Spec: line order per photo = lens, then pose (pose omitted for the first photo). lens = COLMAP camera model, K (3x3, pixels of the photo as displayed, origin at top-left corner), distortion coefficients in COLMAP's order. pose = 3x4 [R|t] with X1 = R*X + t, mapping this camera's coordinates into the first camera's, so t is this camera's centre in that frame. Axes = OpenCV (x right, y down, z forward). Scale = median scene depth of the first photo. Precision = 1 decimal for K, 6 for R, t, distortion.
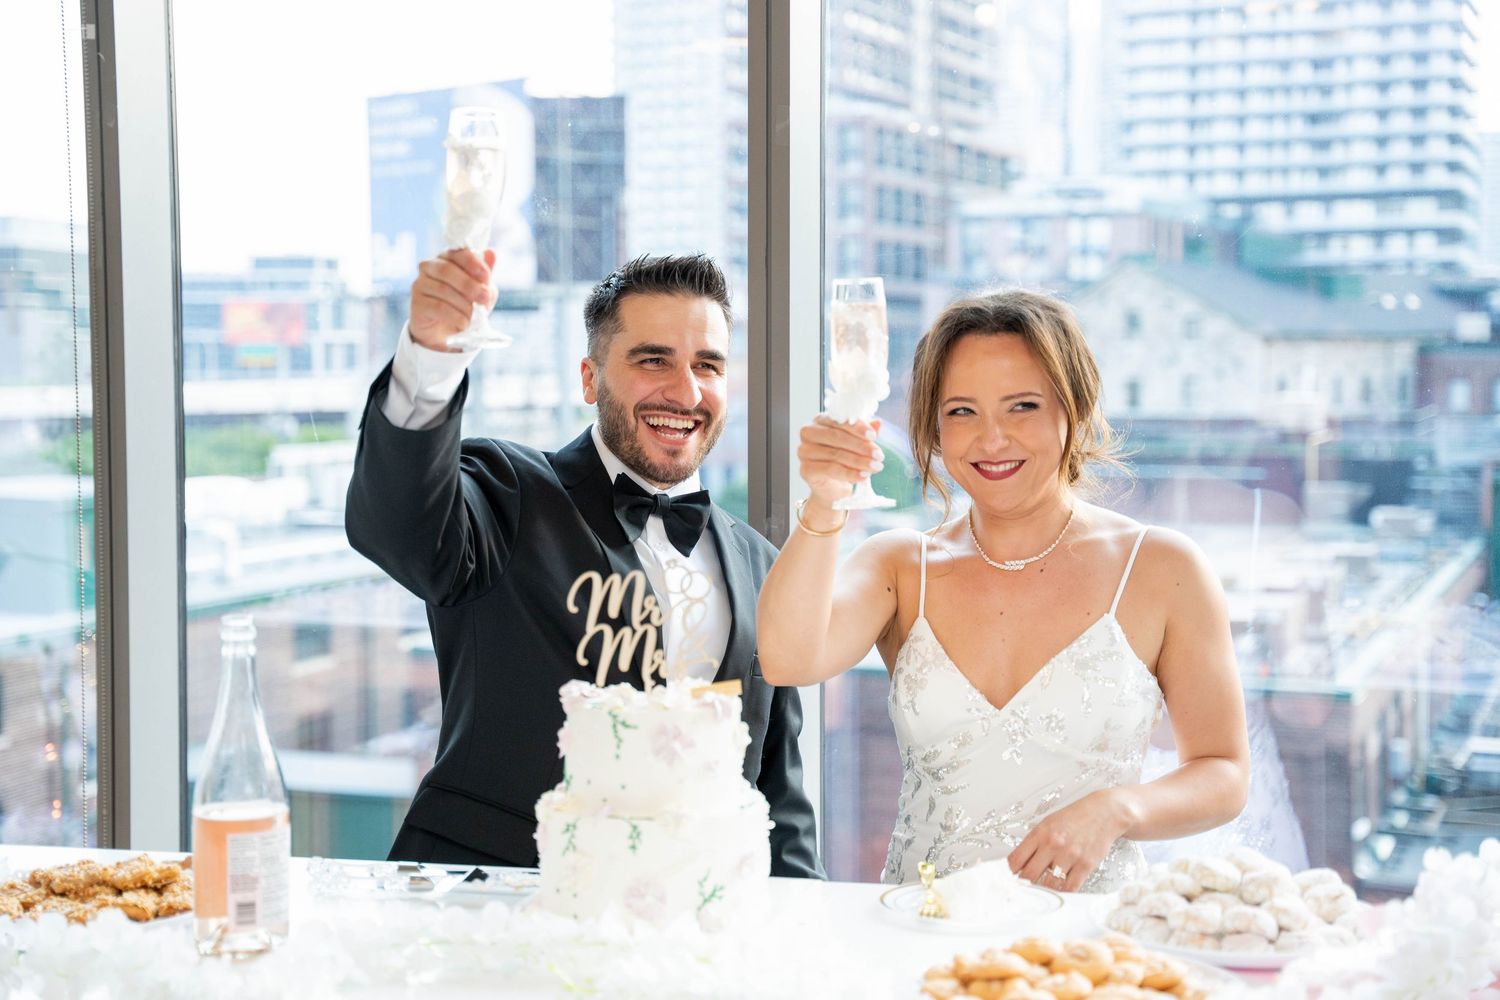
lens RADIAL K [[2382.4, 0, 750.0], [0, 2382.4, 500.0], [0, 0, 1]] dist [-0.001878, 0.145370]
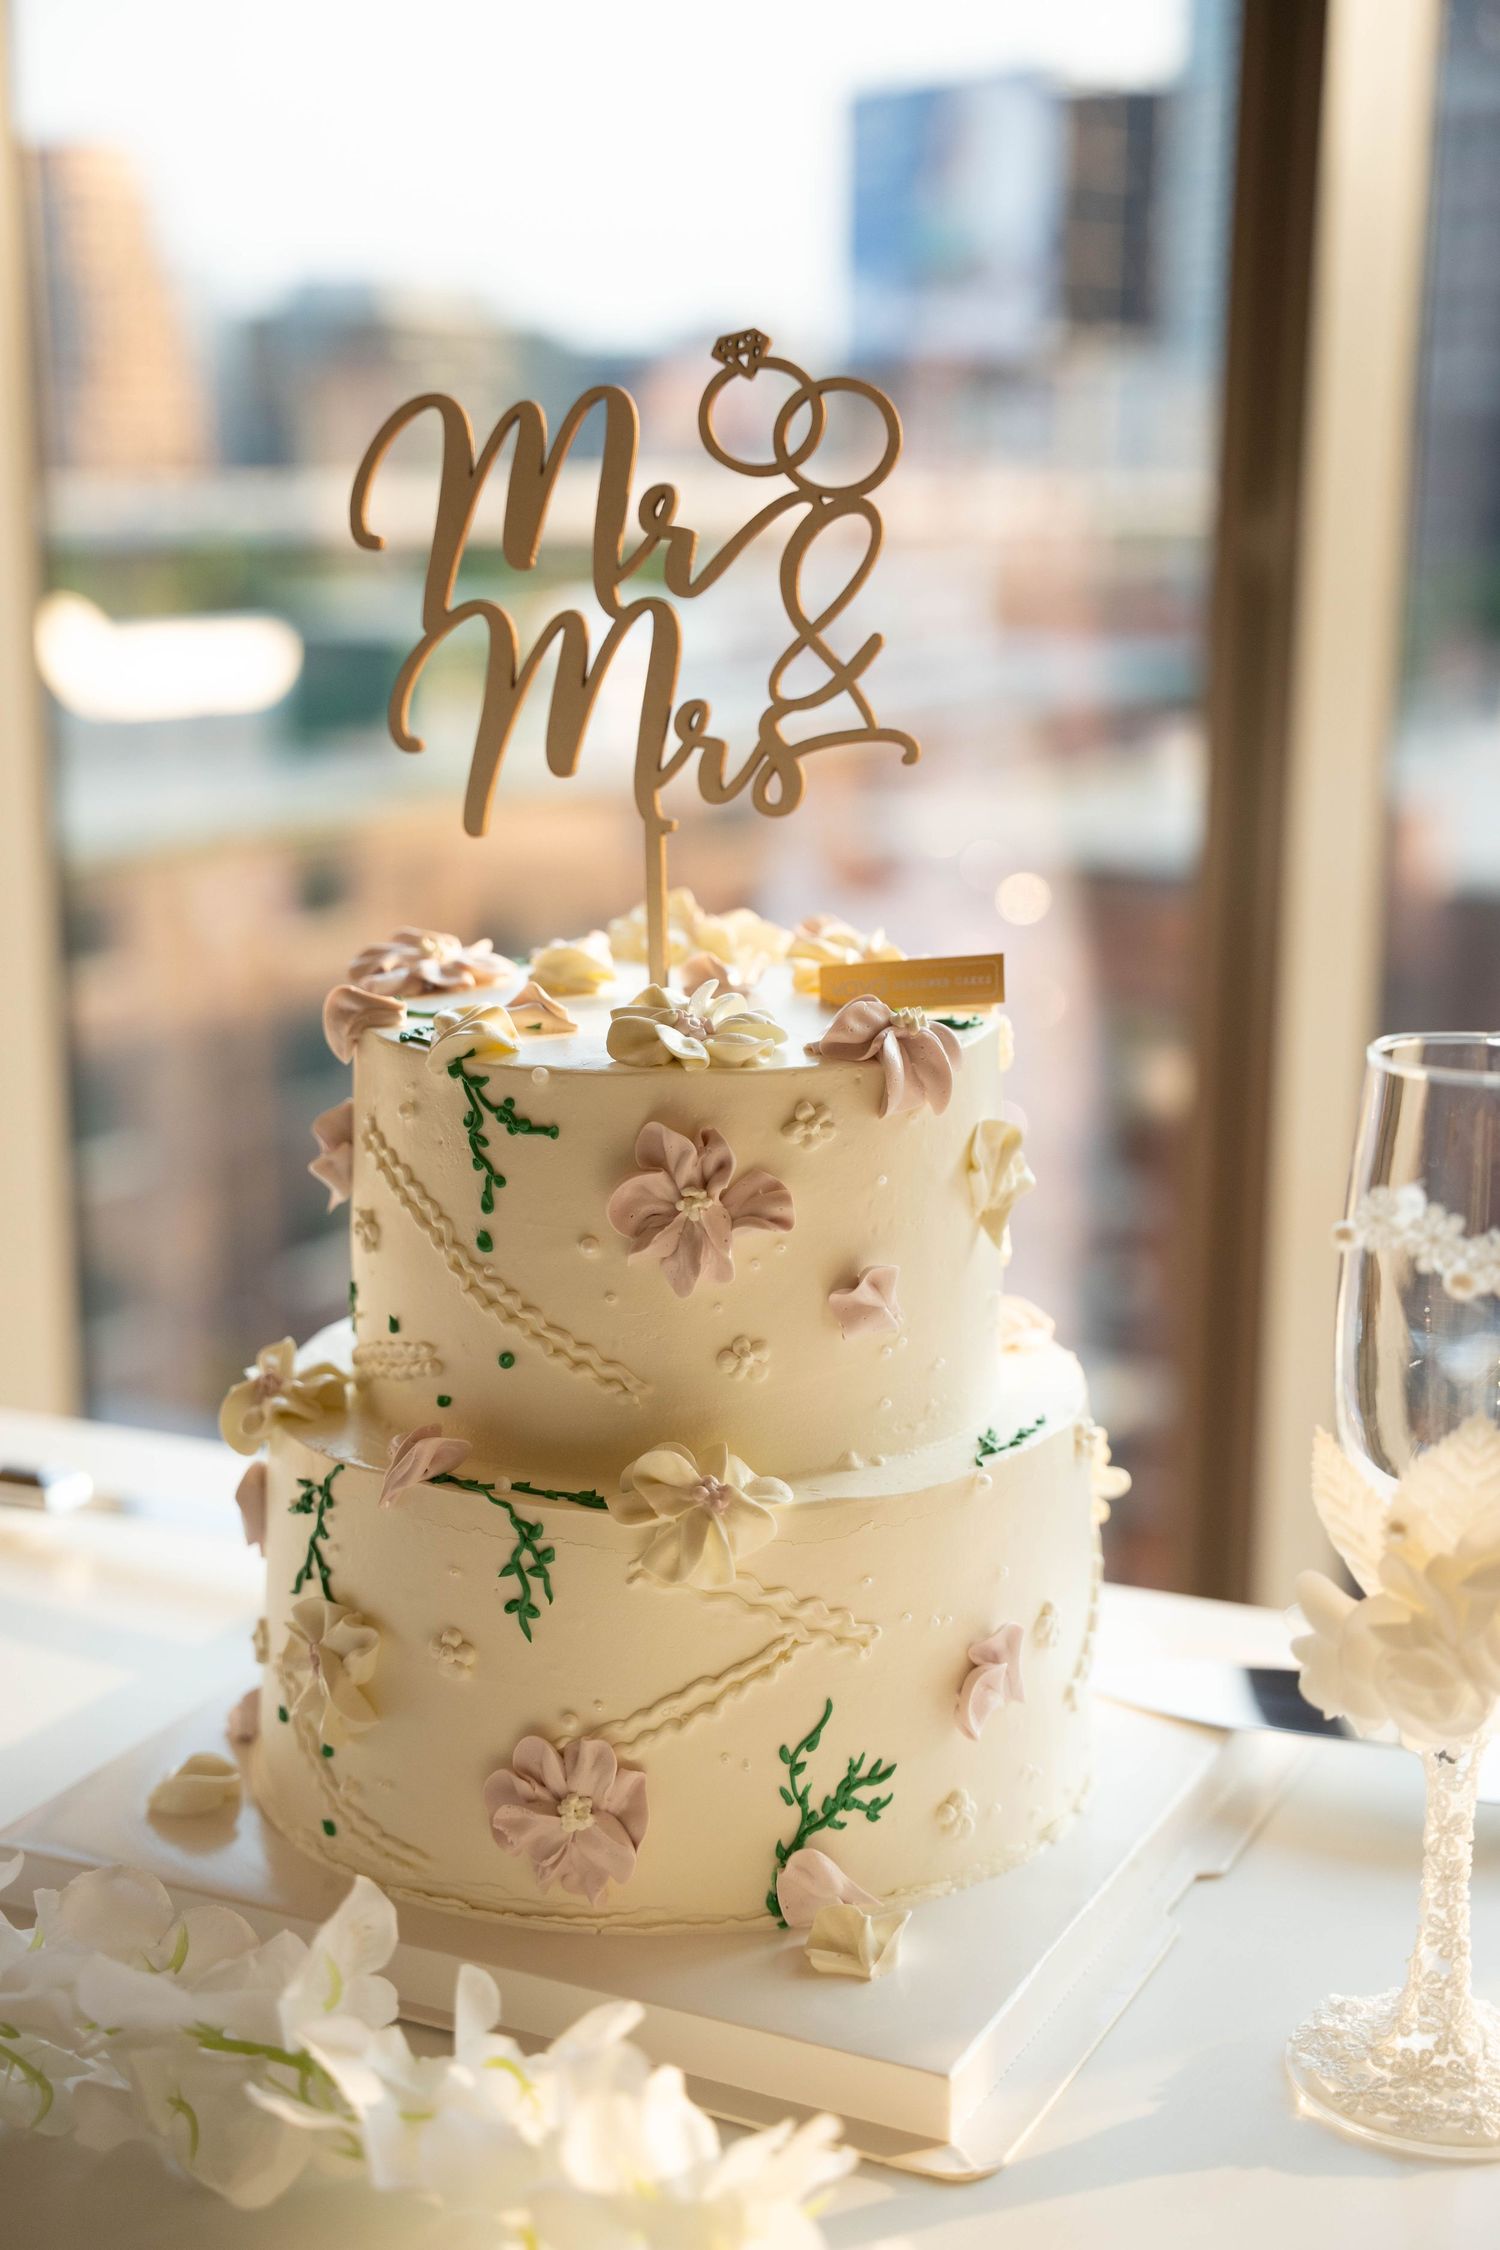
lens RADIAL K [[3170.3, 0, 750.0], [0, 3170.3, 1125.0], [0, 0, 1]] dist [0.014185, 0.031420]
pose [[0.983848, 0.045428, -0.173145, 0.029745], [-0.019293, 0.988538, 0.149735, 0.044746], [0.177963, -0.143976, 0.973448, 0.680476]]
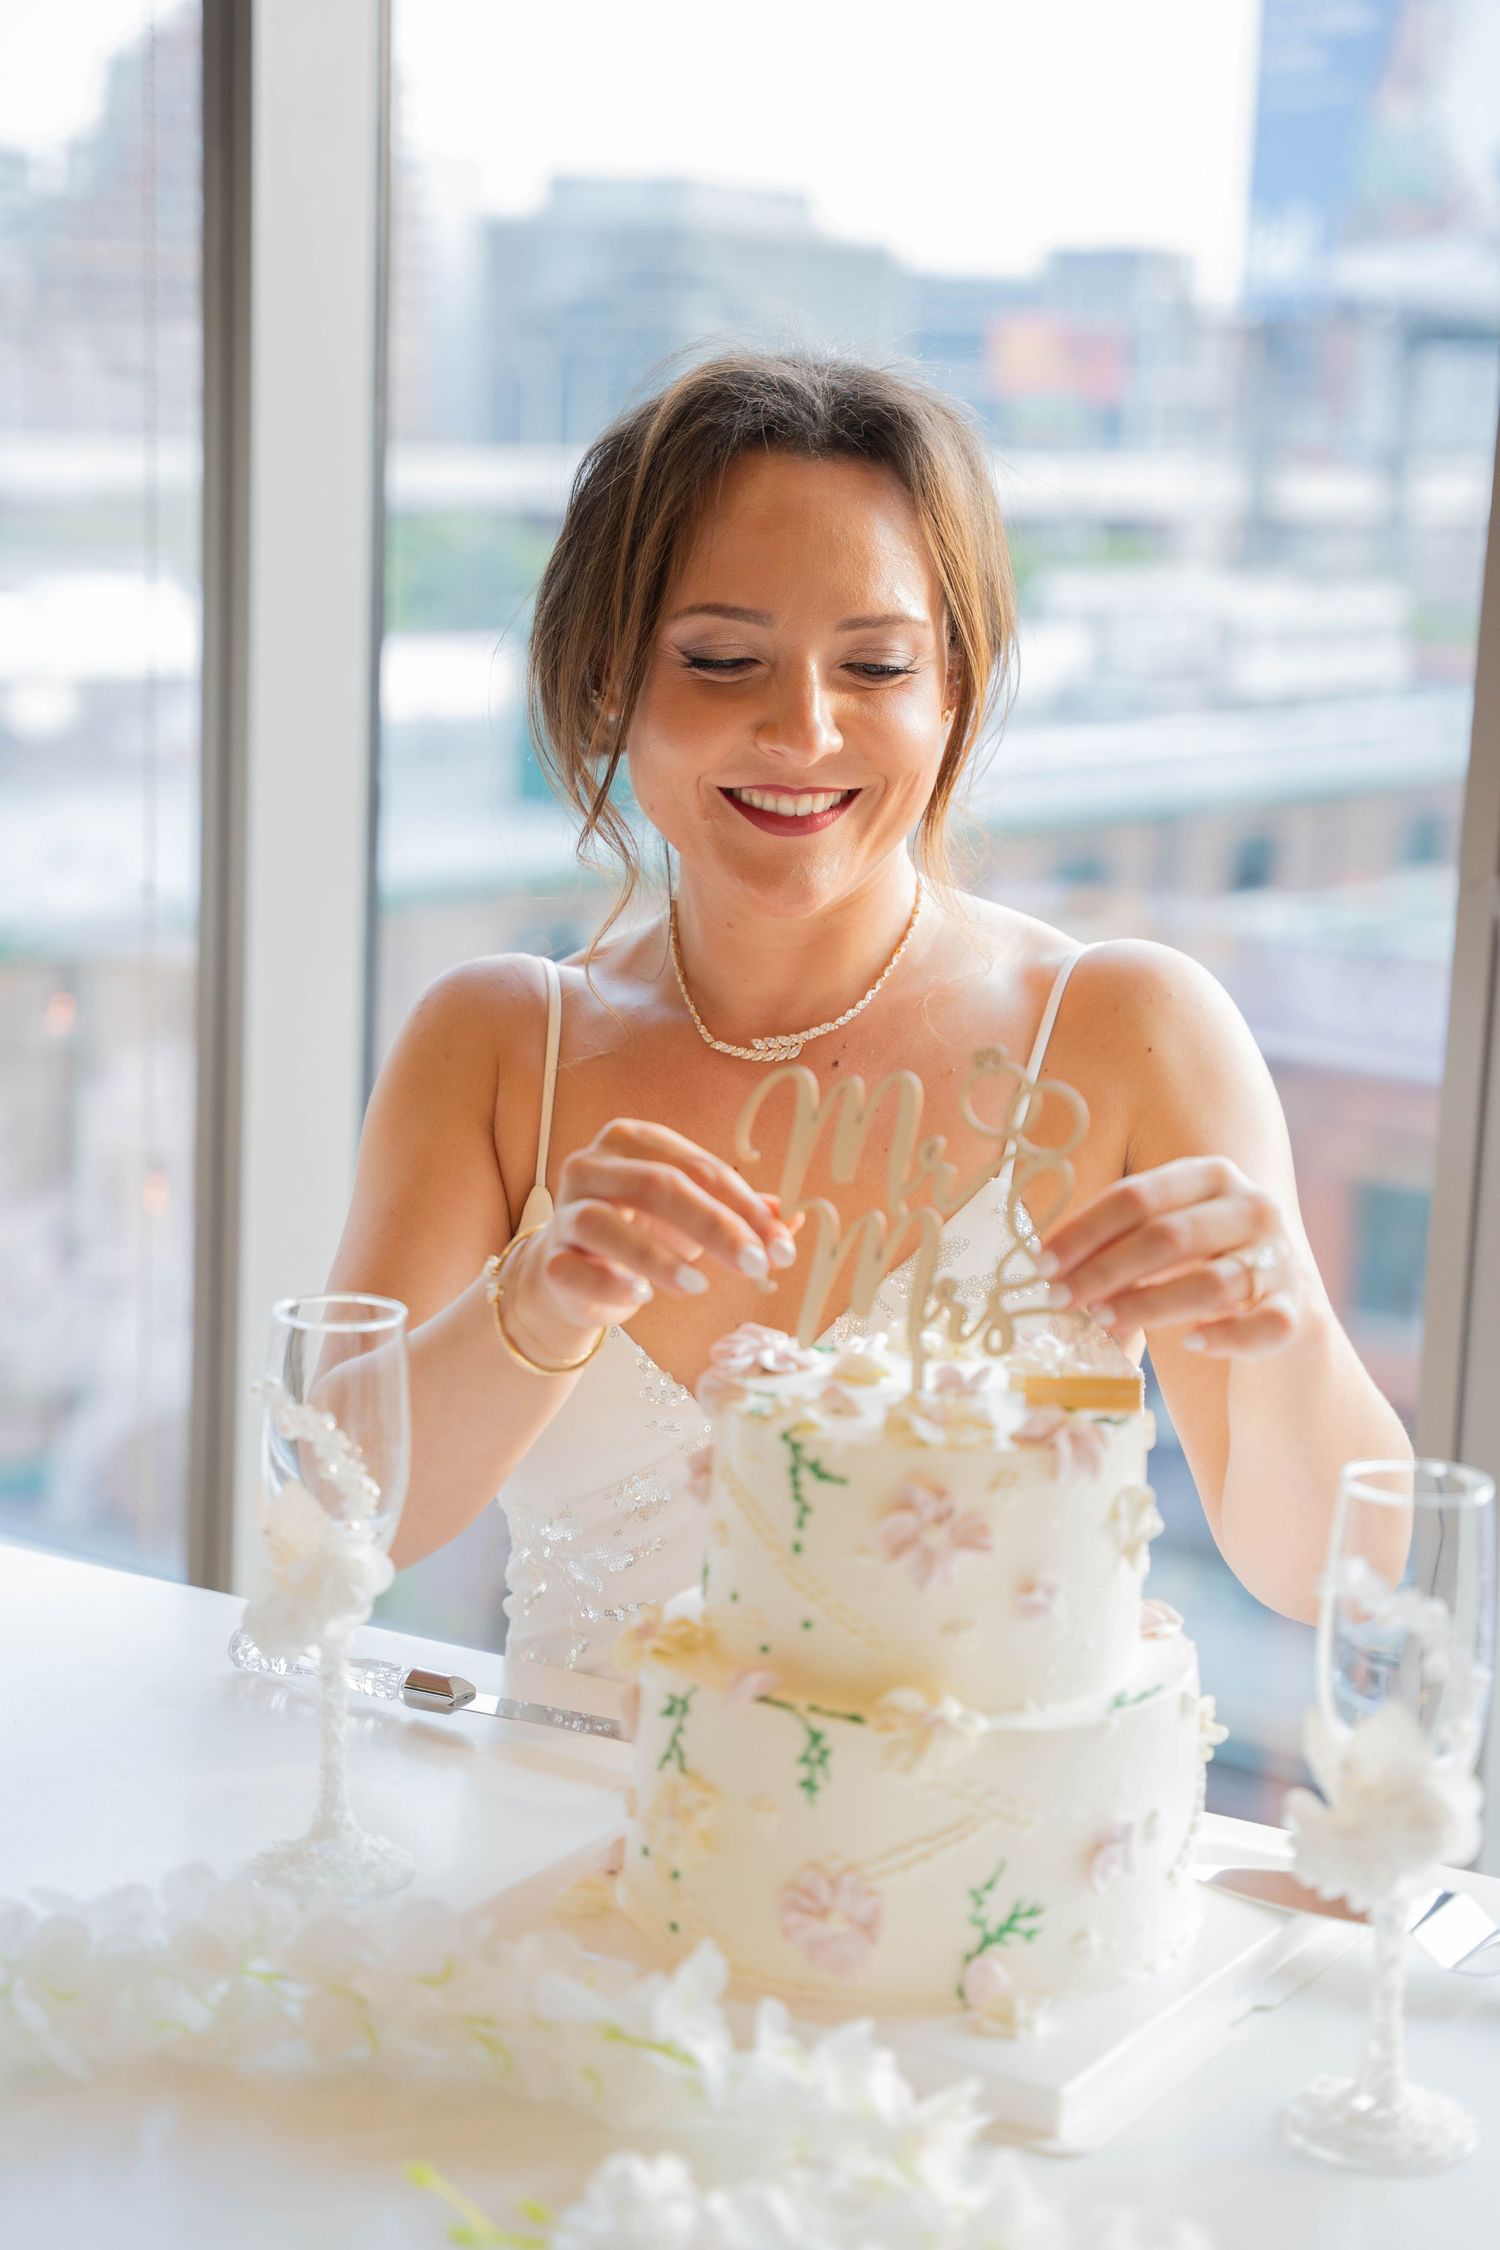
lens RADIAL K [[4090.2, 0, 750.0], [0, 4090.2, 1125.0], [0, 0, 1]] dist [0.203737, -0.076296]
pose [[0.963148, 0.088240, -0.254087, 0.103517], [-0.060420, 0.991492, 0.115299, -0.039708], [0.262099, -0.095698, 0.960284, 0.352483]]
